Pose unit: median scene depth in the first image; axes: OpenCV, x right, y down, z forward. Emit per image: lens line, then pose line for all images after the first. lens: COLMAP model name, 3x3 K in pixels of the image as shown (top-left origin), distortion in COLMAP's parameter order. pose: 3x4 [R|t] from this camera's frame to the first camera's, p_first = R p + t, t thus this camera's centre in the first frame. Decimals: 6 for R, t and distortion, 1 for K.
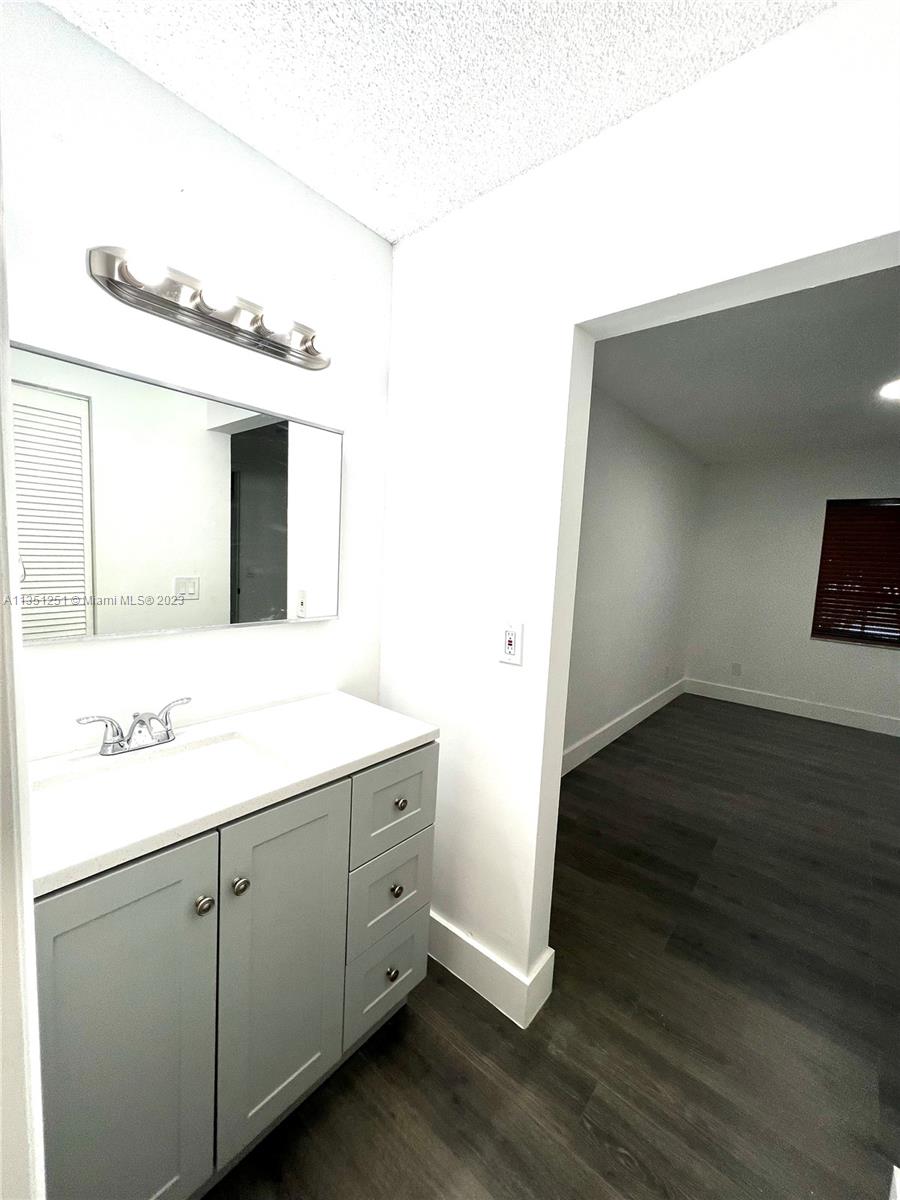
lens RADIAL K [[478.0, 0, 453.3], [0, 478.0, 599.3], [0, 0, 1]] dist [-0.000944, -0.000087]
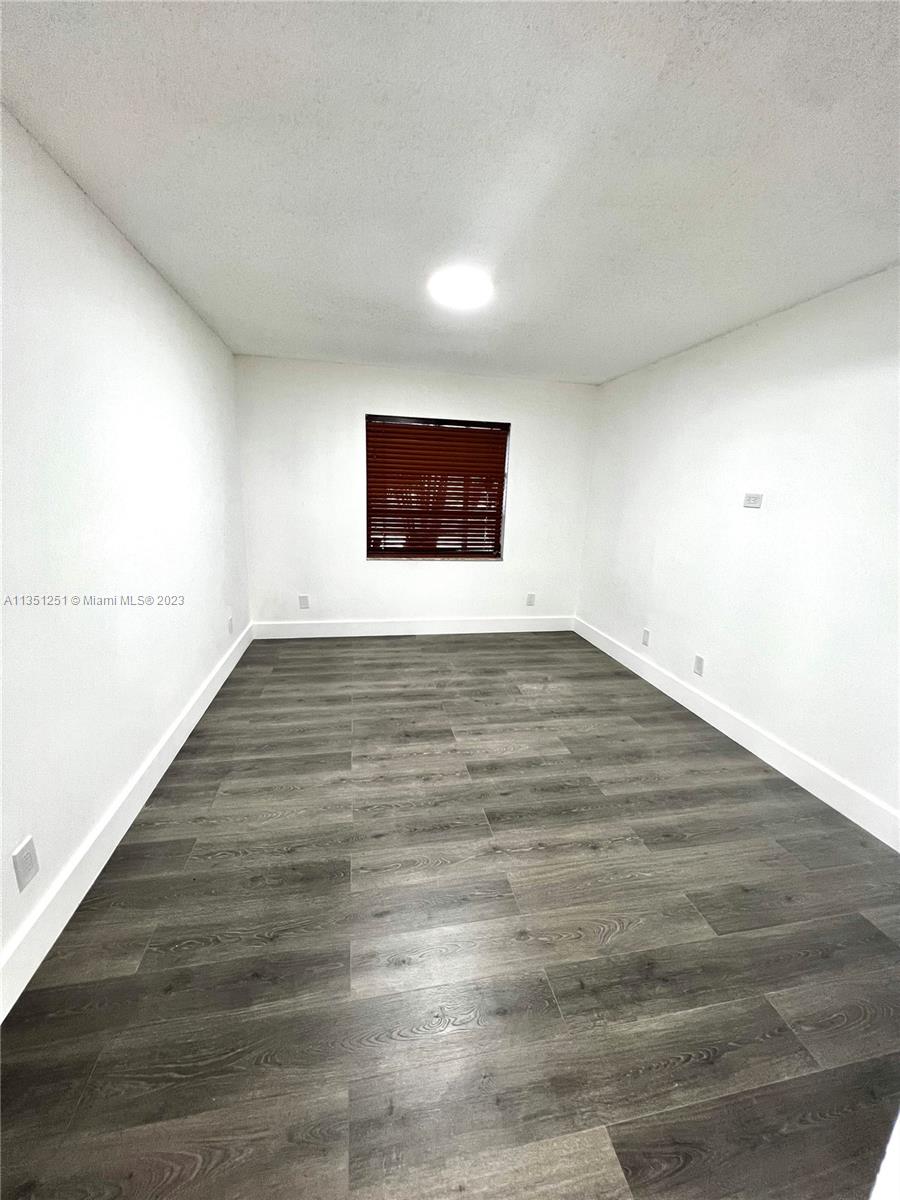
lens RADIAL K [[480.8, 0, 453.6], [0, 480.8, 596.3], [0, 0, 1]] dist [-0.001147, 0.000247]
pose [[0.623459, -0.201928, 0.755330, 0.108518], [0.074835, 0.977050, 0.199433, -0.036540], [-0.778266, -0.067813, 0.624262, 0.282952]]
